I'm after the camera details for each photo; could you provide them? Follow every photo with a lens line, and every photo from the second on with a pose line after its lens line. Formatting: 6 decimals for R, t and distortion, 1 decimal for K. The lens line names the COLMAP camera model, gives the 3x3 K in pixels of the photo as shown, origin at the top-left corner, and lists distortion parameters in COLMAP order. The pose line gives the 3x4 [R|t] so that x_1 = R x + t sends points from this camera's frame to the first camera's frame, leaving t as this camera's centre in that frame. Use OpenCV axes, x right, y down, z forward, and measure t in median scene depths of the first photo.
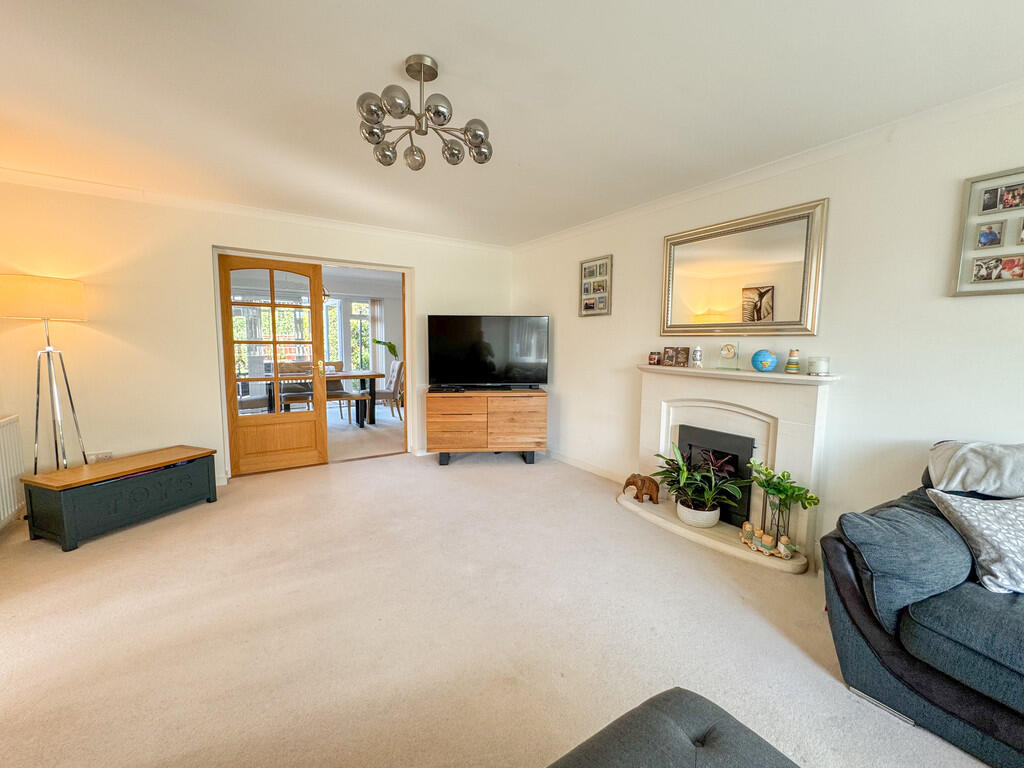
lens RADIAL K [[422.6, 0, 512.0], [0, 422.6, 384.0], [0, 0, 1]] dist [-0.002965, -0.000235]
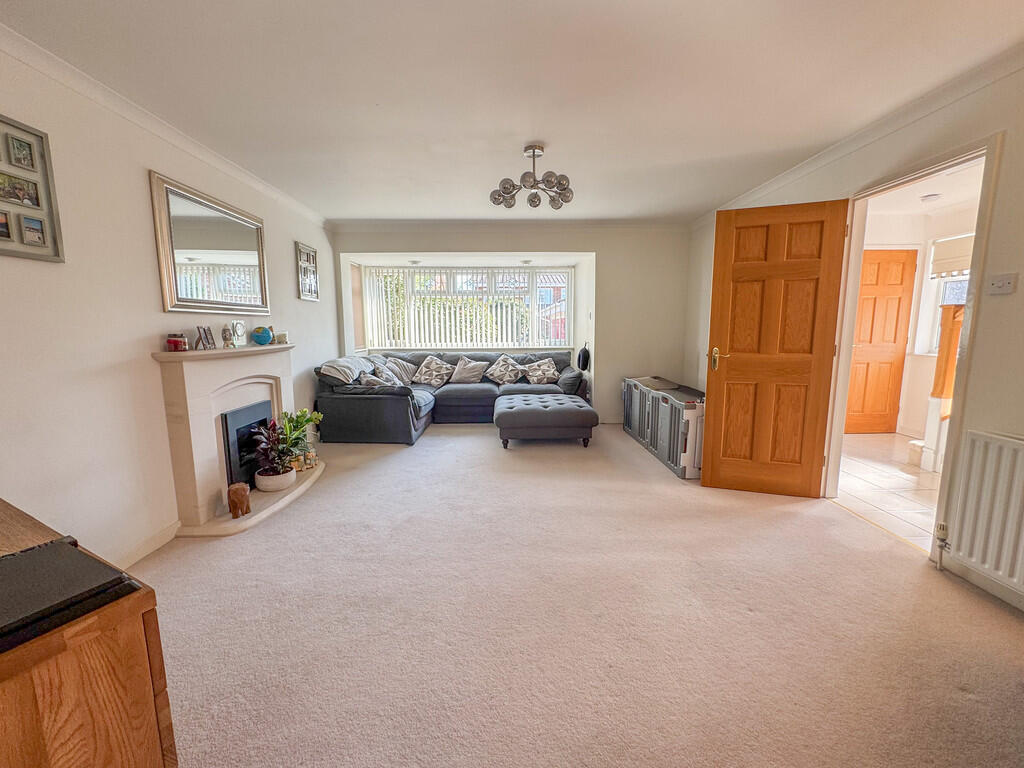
lens RADIAL K [[422.6, 0, 512.0], [0, 422.6, 384.0], [0, 0, 1]] dist [-0.002965, -0.000235]
pose [[-0.859927, -0.075670, 0.504777, -0.546083], [0.045863, 0.973495, 0.224064, -0.130814], [-0.508353, 0.215829, -0.833664, 1.364034]]
